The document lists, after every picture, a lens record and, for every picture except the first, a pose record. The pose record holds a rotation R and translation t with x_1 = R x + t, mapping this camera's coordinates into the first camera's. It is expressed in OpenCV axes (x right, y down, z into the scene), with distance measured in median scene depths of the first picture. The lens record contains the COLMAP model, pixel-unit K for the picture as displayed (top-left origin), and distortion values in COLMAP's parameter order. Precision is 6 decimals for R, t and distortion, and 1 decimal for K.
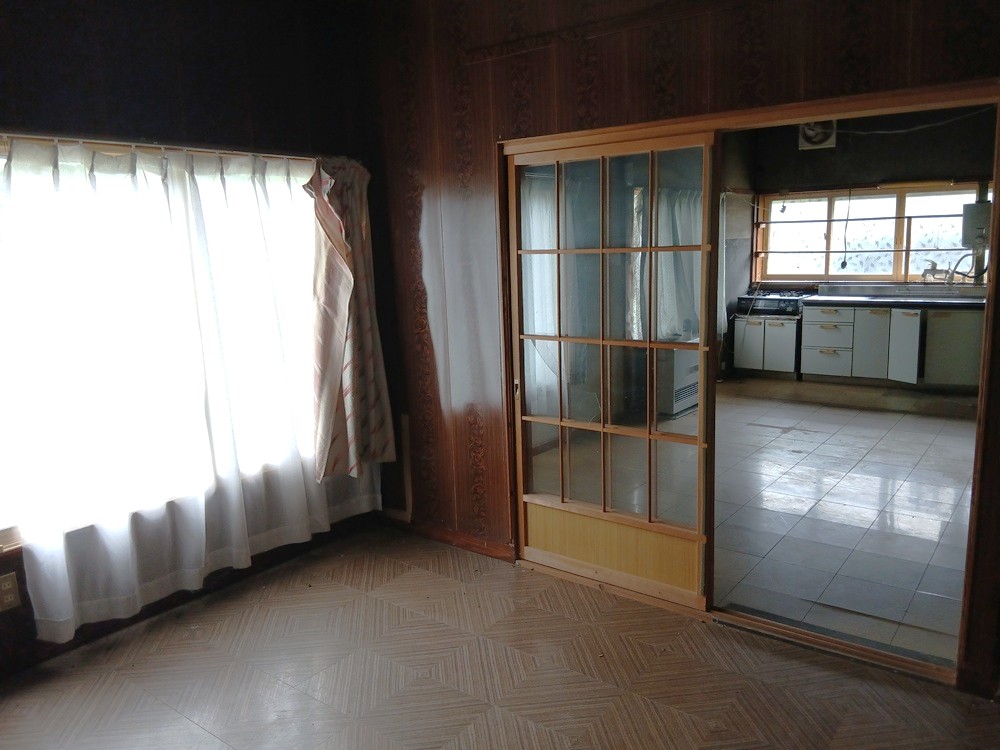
lens RADIAL K [[763.5, 0, 502.7], [0, 763.5, 376.5], [0, 0, 1]] dist [0.004681, -0.006970]
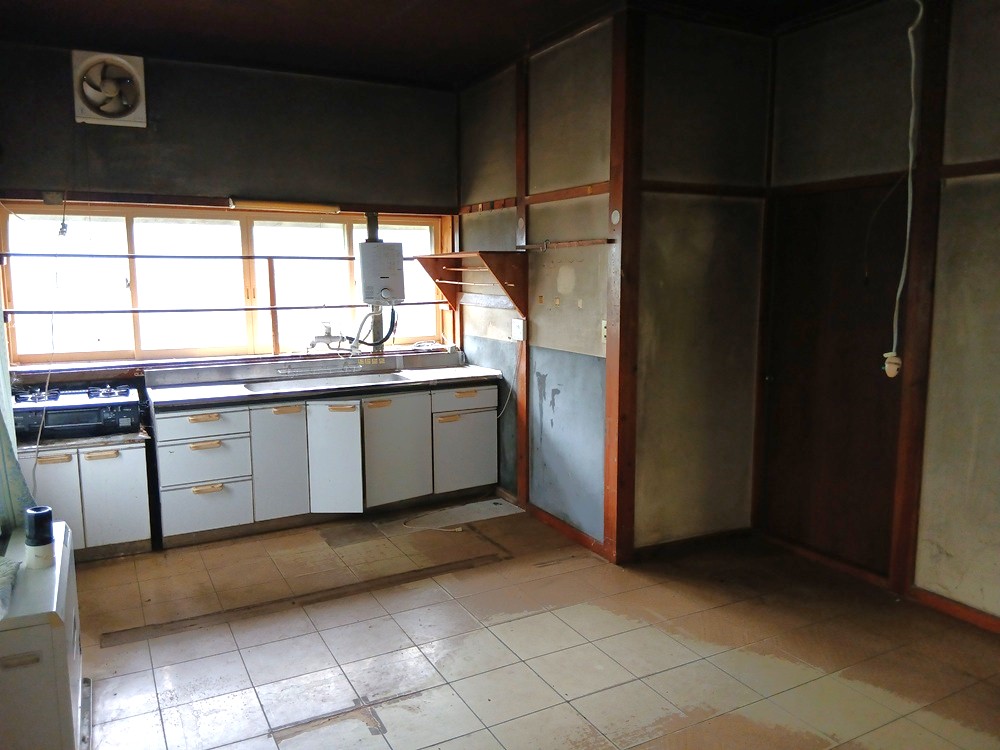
lens RADIAL K [[763.5, 0, 500.4], [0, 763.5, 368.1], [0, 0, 1]] dist [0.004681, -0.006970]
pose [[0.403713, -0.086458, 0.910791, 0.008961], [0.145026, 0.988985, 0.029597, -0.104343], [-0.903318, 0.120139, 0.411805, 0.560254]]
